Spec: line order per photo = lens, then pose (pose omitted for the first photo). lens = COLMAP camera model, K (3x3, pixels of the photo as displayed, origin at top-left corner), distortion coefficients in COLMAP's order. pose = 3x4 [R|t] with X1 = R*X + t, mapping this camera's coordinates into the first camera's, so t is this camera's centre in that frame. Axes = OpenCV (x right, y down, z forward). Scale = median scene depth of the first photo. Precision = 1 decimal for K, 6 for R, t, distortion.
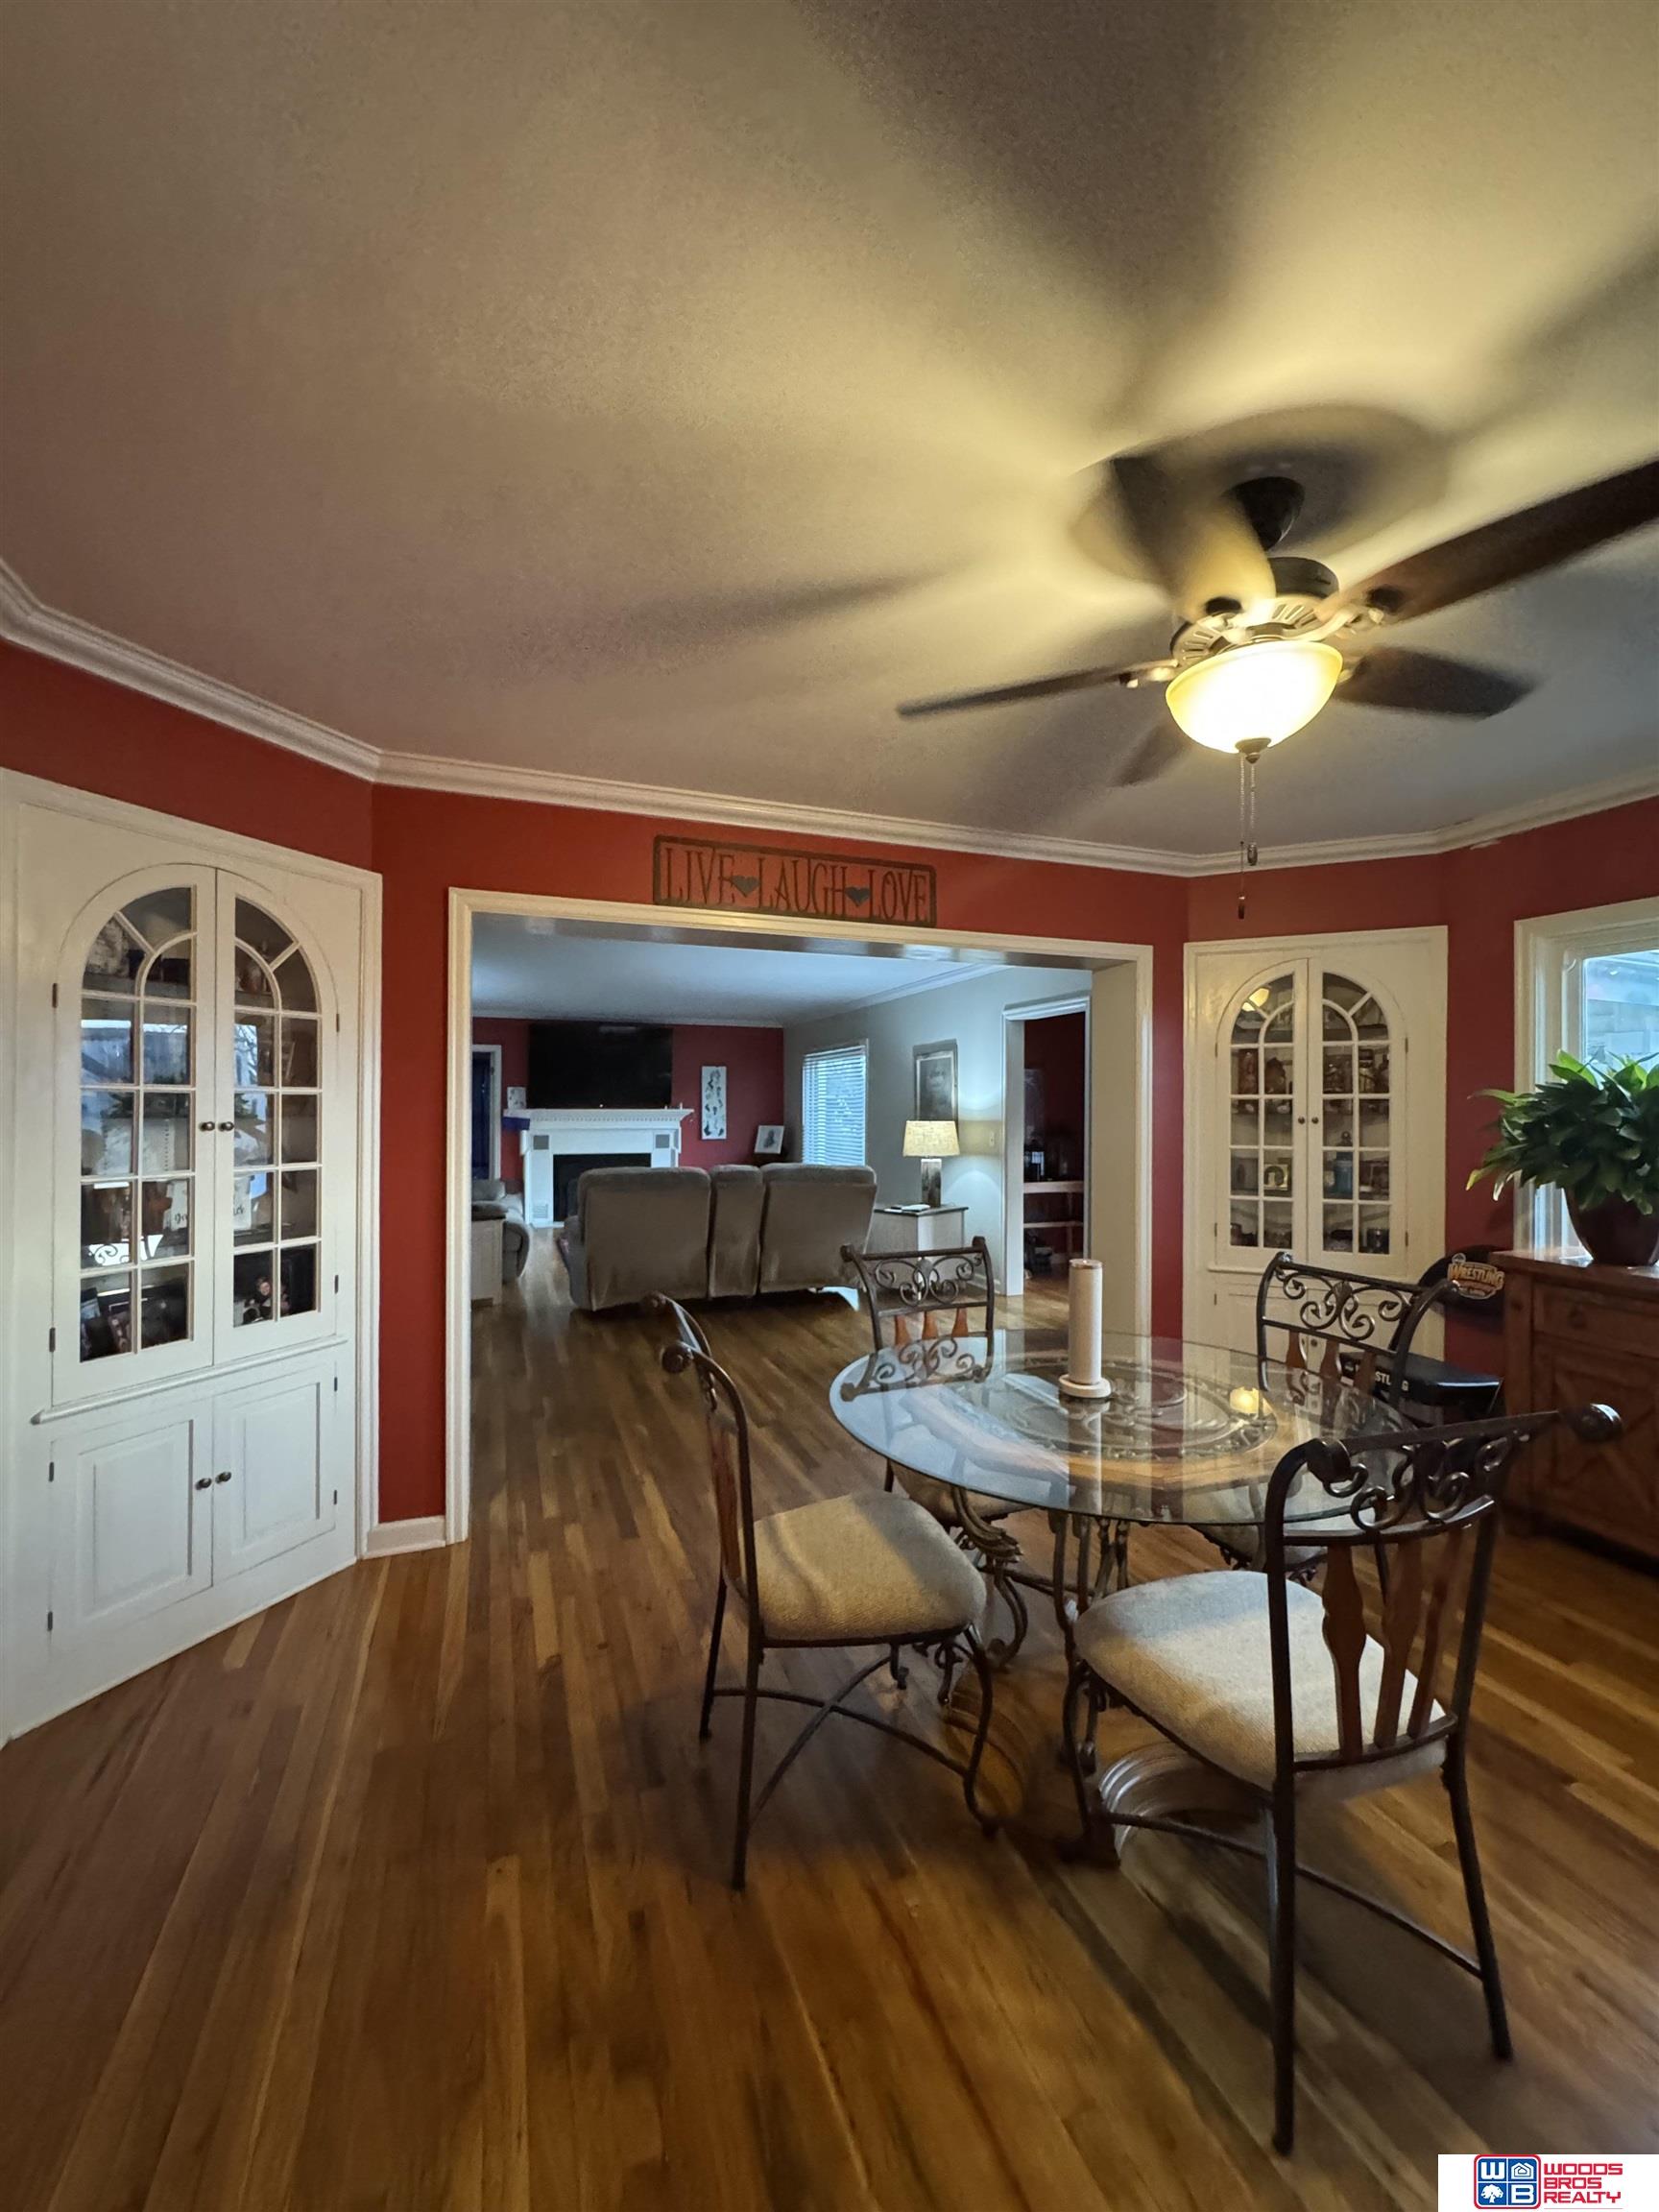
lens RADIAL K [[888.2, 0, 841.1], [0, 888.2, 1104.9], [0, 0, 1]] dist [-0.002026, 0.000645]
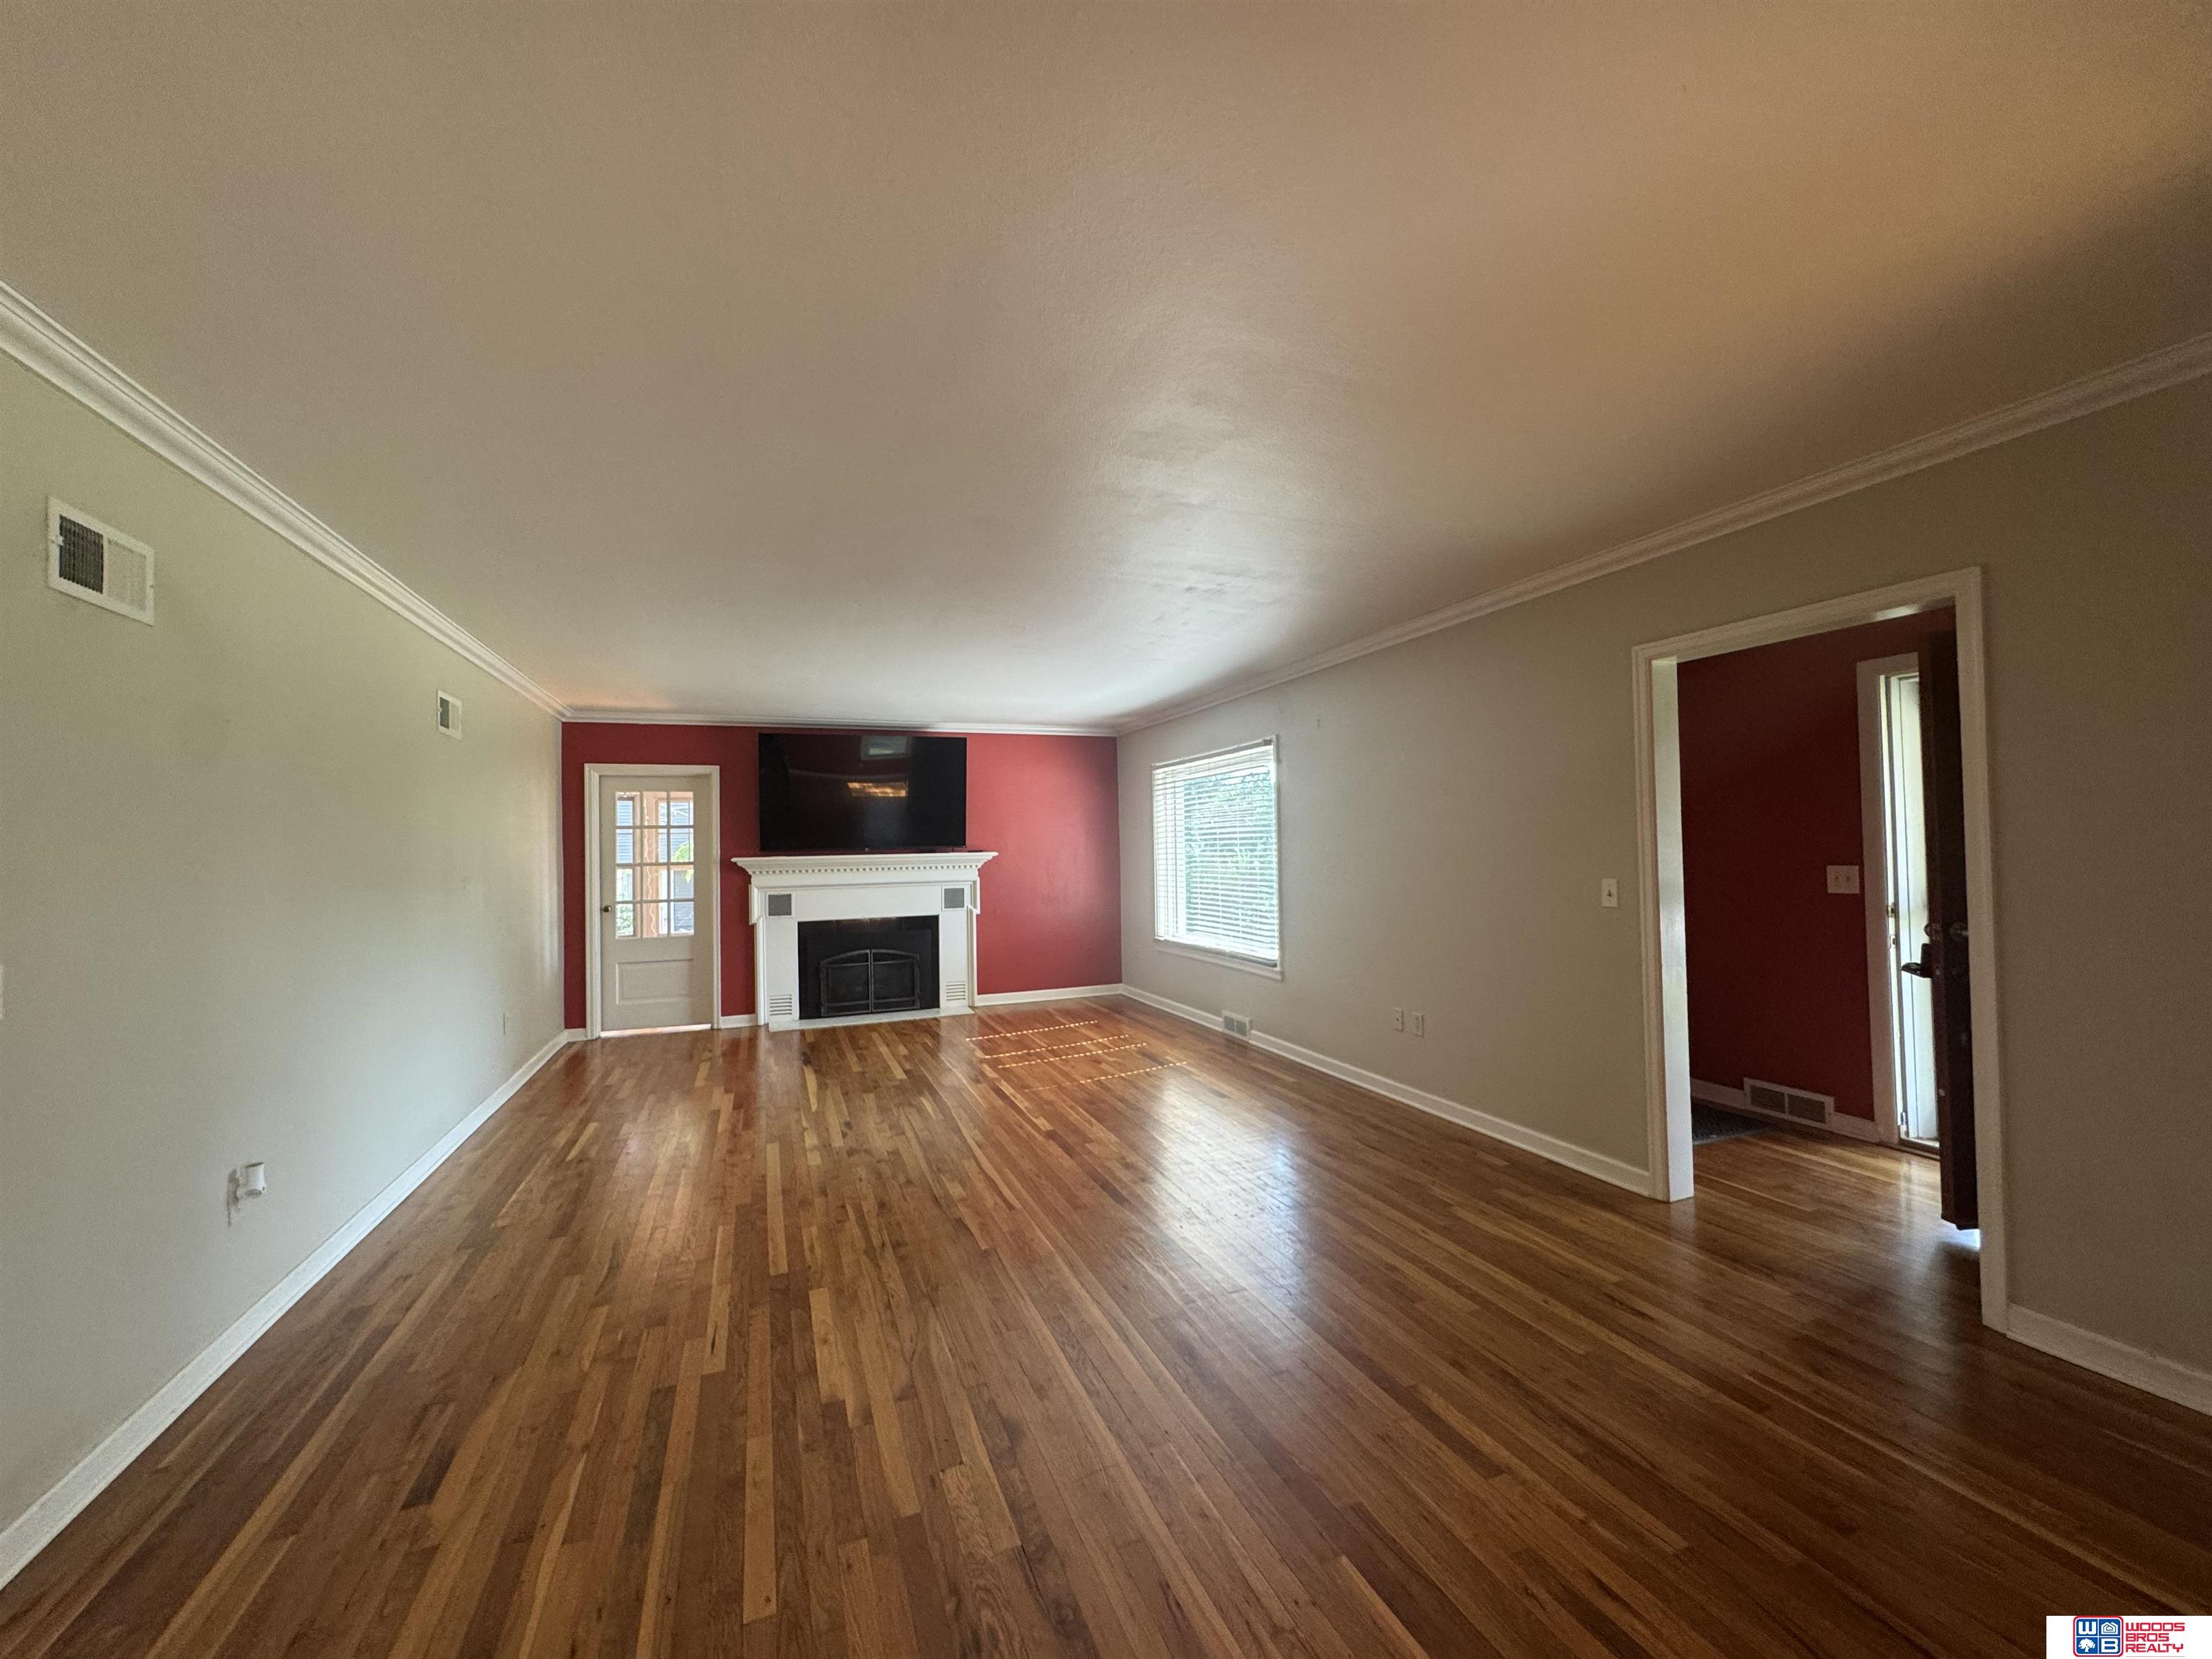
lens RADIAL K [[888.2, 0, 1125.3], [0, 888.2, 827.2], [0, 0, 1]] dist [-0.002026, 0.000645]
pose [[0.999477, -0.026481, 0.018554, -0.081946], [0.026866, 0.999422, -0.020818, 0.003034], [-0.017992, 0.021306, 0.999611, 0.308140]]
